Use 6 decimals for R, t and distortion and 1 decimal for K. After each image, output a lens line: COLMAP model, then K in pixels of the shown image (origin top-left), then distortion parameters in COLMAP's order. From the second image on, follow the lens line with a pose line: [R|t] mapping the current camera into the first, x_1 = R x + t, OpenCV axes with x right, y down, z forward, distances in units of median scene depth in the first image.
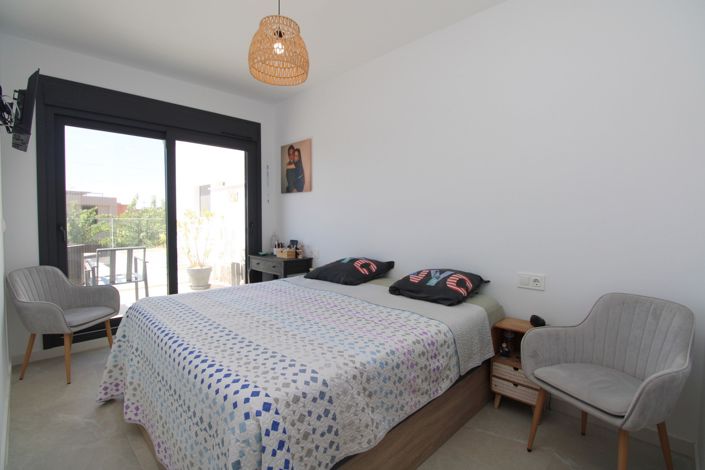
lens RADIAL K [[329.0, 0, 352.5], [0, 329.0, 235.0], [0, 0, 1]] dist [0.001470, 0.000259]
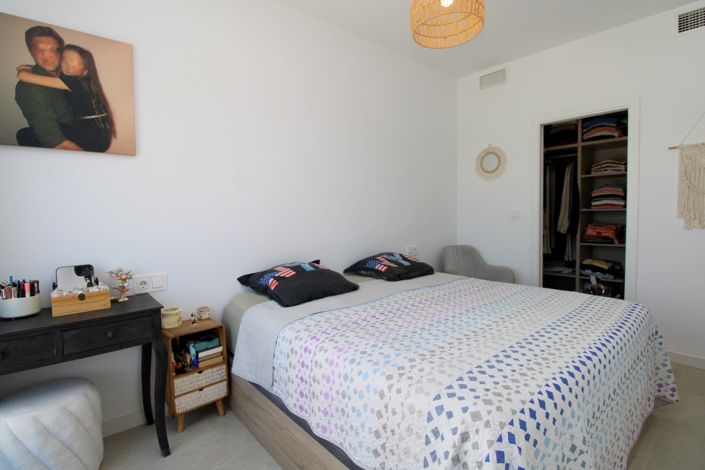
lens RADIAL K [[340.6, 0, 352.5], [0, 340.6, 235.0], [0, 0, 1]] dist [-0.000153, -0.000128]
pose [[0.134766, -0.071469, 0.988297, -0.563003], [0.070648, 0.995550, 0.062359, -0.025511], [-0.988356, 0.061417, 0.139215, 0.605305]]
